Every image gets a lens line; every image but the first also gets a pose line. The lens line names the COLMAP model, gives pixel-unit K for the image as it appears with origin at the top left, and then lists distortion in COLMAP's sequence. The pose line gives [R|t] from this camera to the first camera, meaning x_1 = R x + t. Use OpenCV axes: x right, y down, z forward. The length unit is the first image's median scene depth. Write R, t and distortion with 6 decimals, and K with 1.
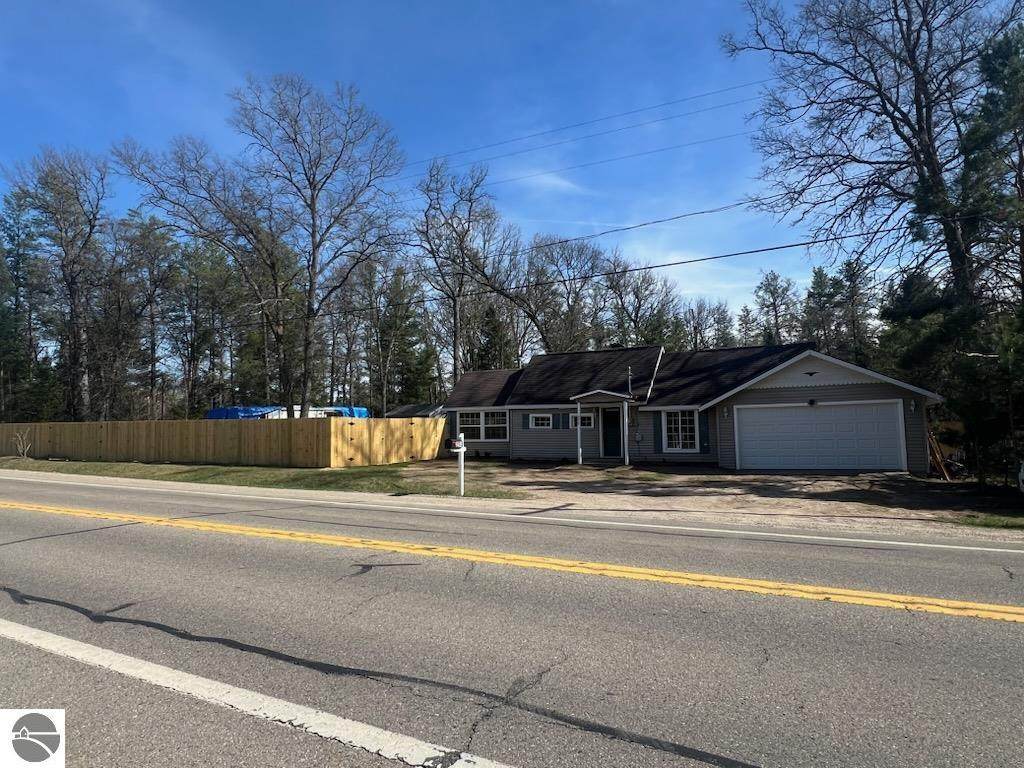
lens RADIAL K [[625.3, 0, 518.0], [0, 625.3, 380.7], [0, 0, 1]] dist [-0.002214, -0.000563]
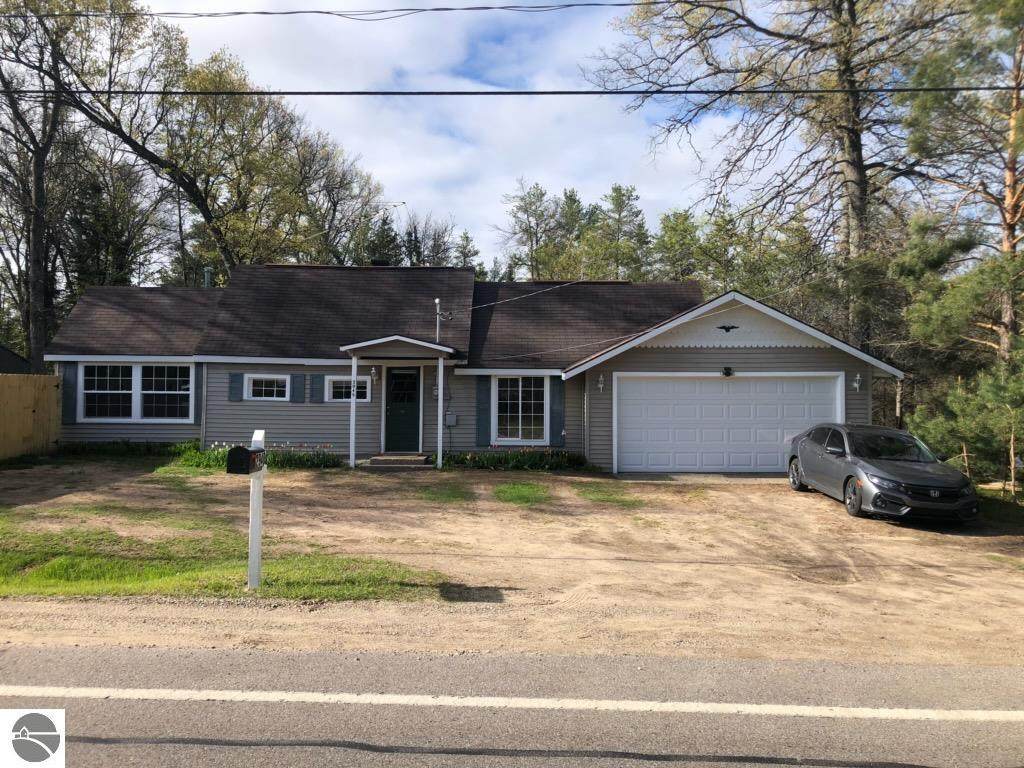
lens RADIAL K [[835.9, 0, 507.7], [0, 835.9, 386.9], [0, 0, 1]] dist [0.027144, -0.027423]
pose [[0.885018, 0.025331, 0.464868, -0.127958], [-0.057144, 0.996879, 0.054470, 0.013679], [-0.462037, -0.074771, 0.883703, 0.275989]]
